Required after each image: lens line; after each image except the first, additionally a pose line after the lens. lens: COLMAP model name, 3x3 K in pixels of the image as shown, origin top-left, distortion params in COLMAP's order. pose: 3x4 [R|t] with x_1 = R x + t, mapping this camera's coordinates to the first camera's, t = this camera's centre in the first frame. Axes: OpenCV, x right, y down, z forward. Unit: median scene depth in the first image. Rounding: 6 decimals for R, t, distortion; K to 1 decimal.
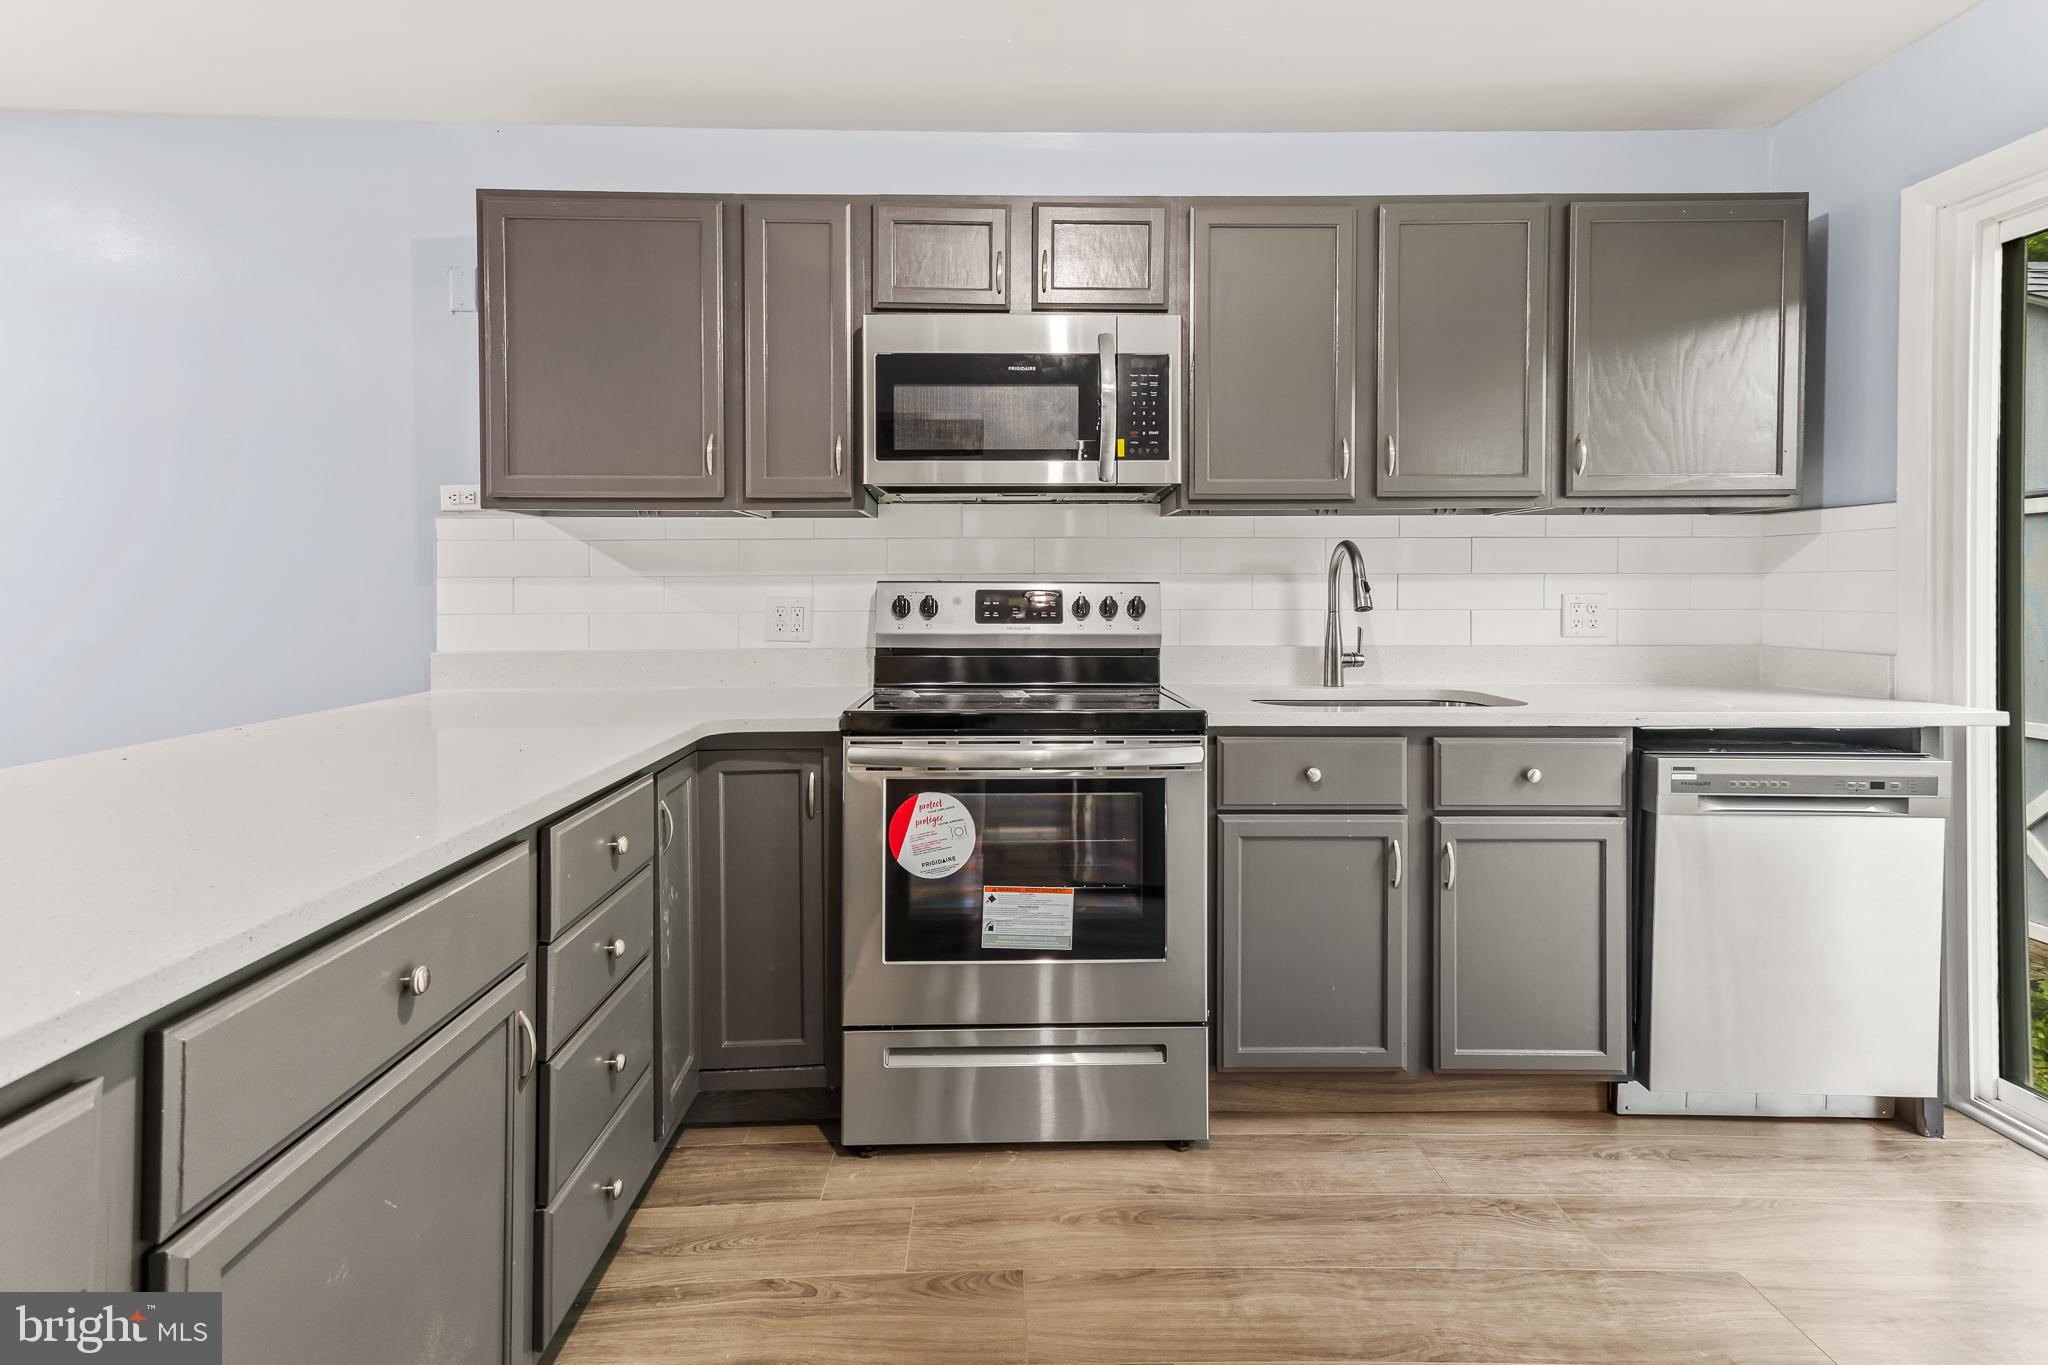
lens RADIAL K [[966.1, 0, 1026.0], [0, 966.1, 593.7], [0, 0, 1]] dist [0.022075, 0.002850]
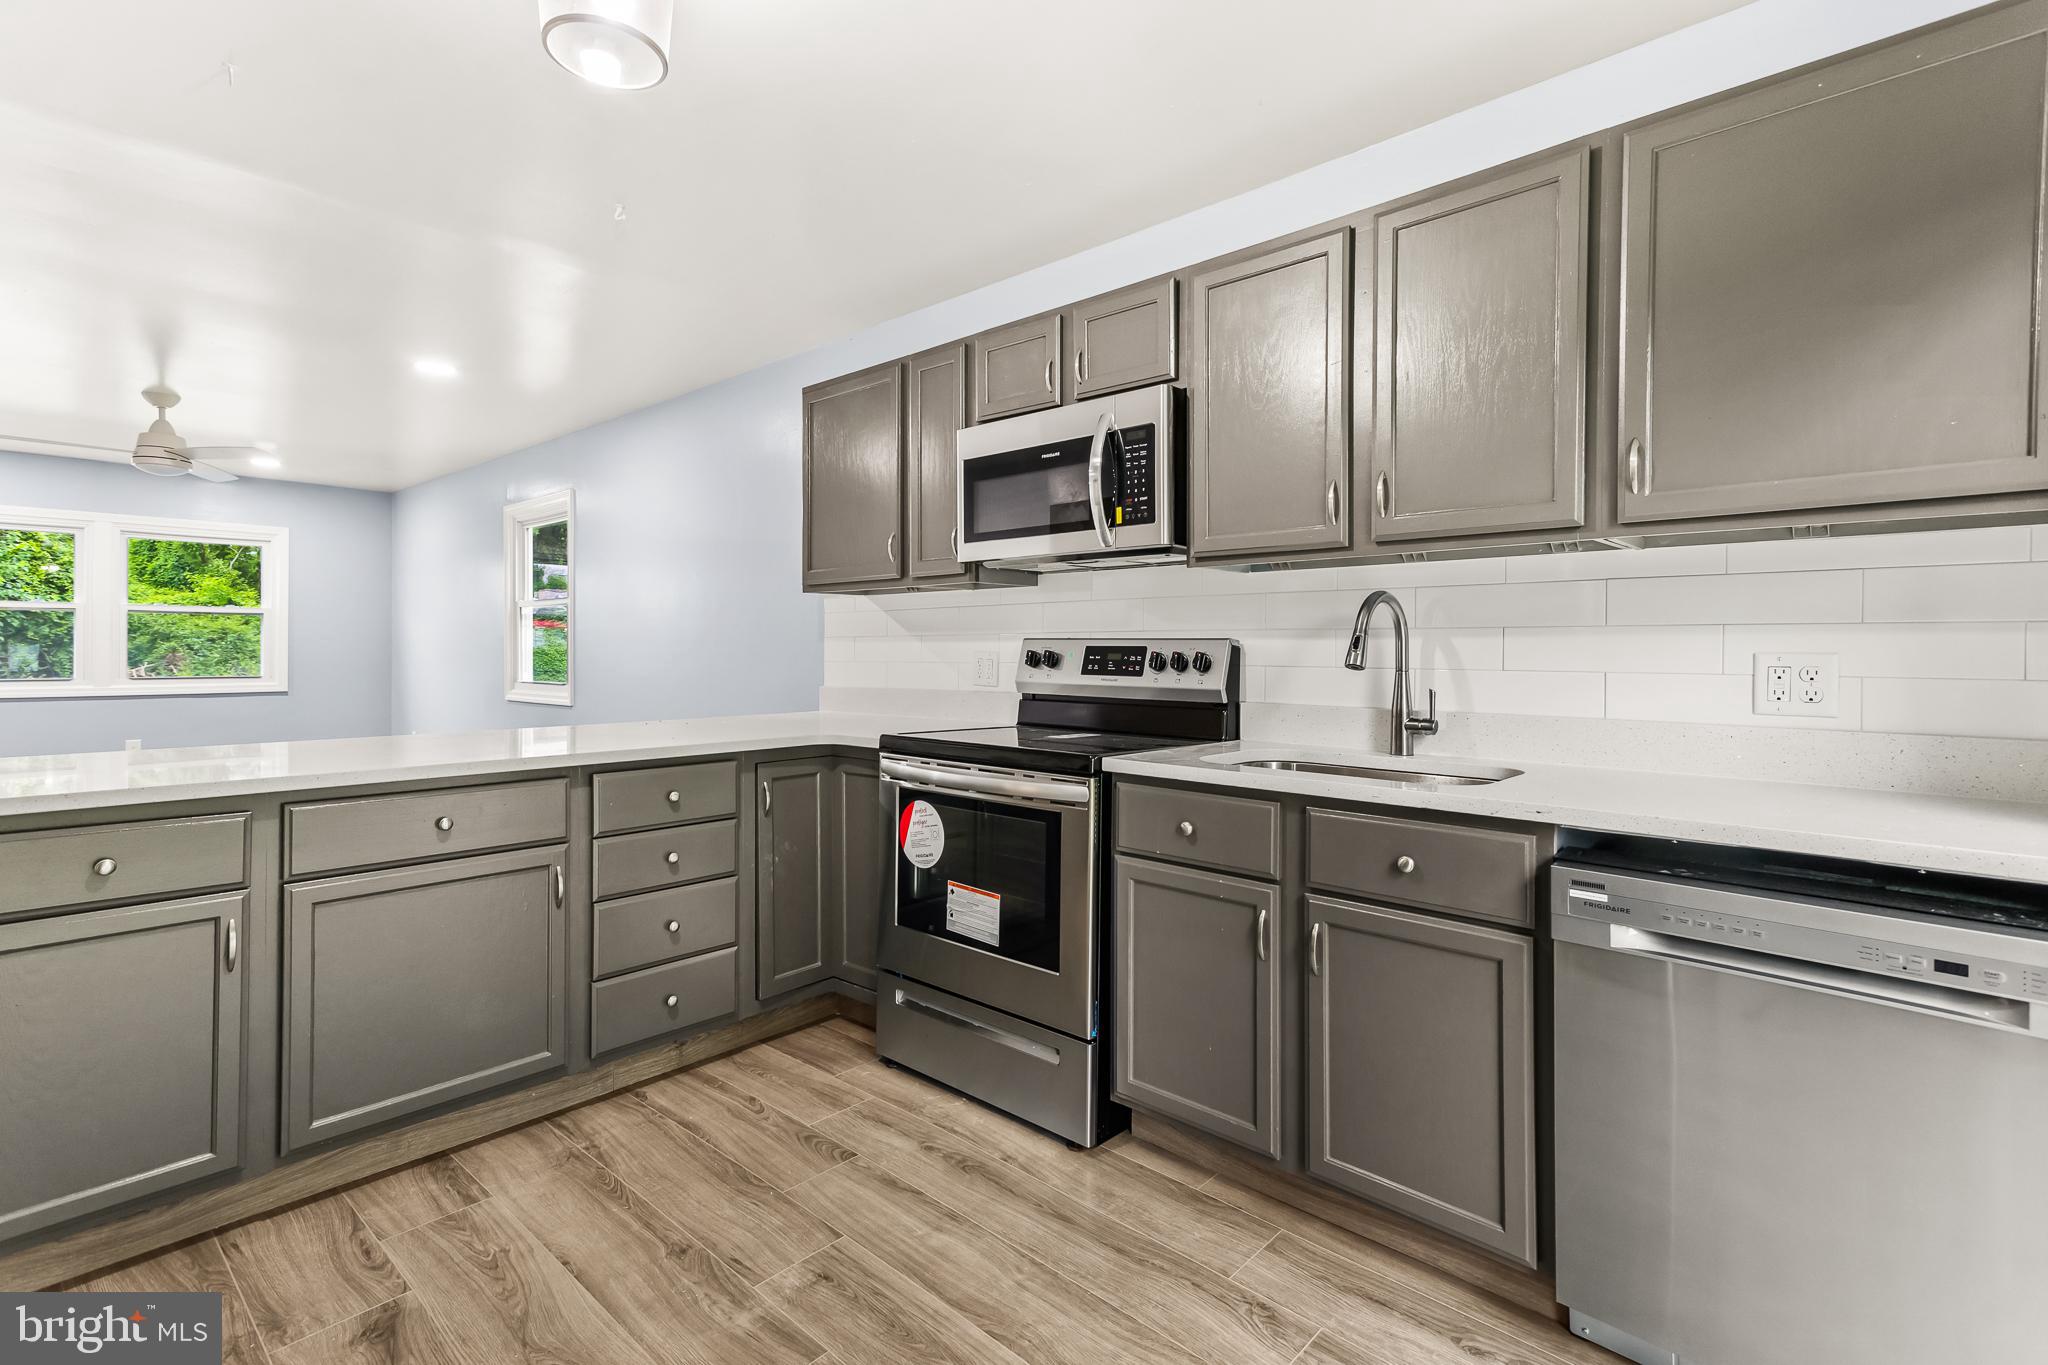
lens RADIAL K [[966.1, 0, 1055.5], [0, 966.1, 650.0], [0, 0, 1]] dist [0.022075, 0.002850]
pose [[0.727208, 0.004715, -0.686401, 0.881872], [-0.007389, 0.999972, -0.000960, 0.003049], [0.686377, 0.005769, 0.727223, 0.173436]]
